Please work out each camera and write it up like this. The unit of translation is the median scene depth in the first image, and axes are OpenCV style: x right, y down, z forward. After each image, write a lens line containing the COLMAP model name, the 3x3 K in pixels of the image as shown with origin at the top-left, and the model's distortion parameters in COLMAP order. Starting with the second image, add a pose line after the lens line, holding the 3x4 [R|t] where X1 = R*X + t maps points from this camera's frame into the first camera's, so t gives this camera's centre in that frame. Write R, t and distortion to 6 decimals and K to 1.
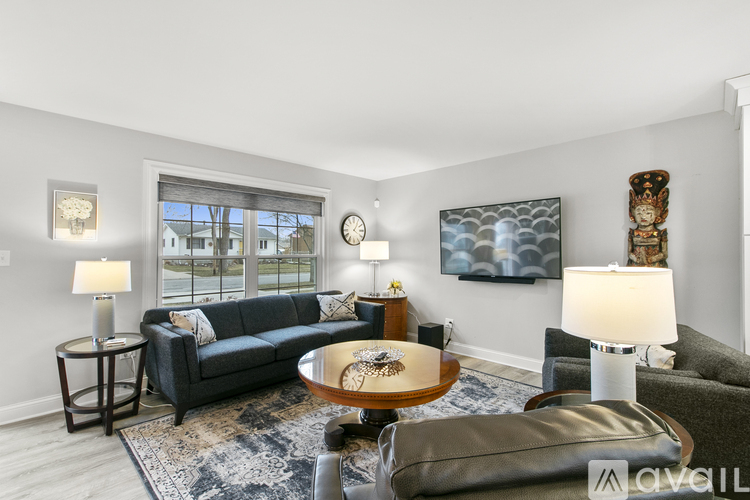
lens RADIAL K [[341.1, 0, 374.4], [0, 341.1, 250.8], [0, 0, 1]] dist [-0.001800, 0.000765]
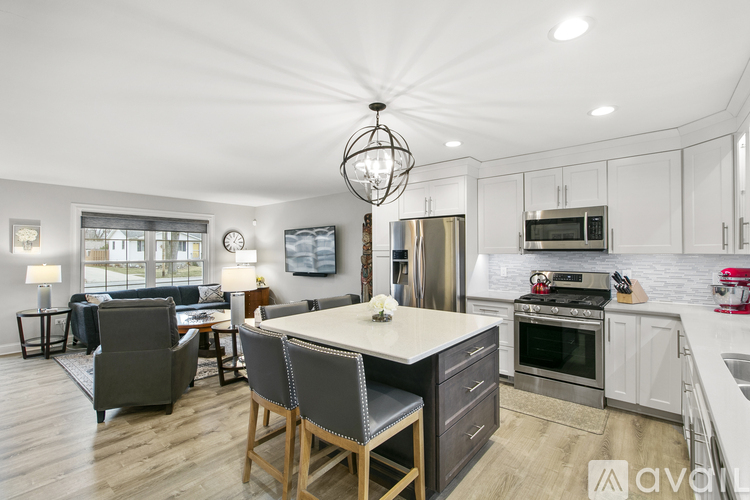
lens RADIAL K [[341.1, 0, 375.1], [0, 341.1, 250.4], [0, 0, 1]] dist [-0.001800, 0.000765]
pose [[0.995772, -0.004179, 0.091766, 0.661988], [0.004475, 0.999985, -0.003026, -0.030326], [-0.091752, 0.003424, 0.995776, -0.807472]]
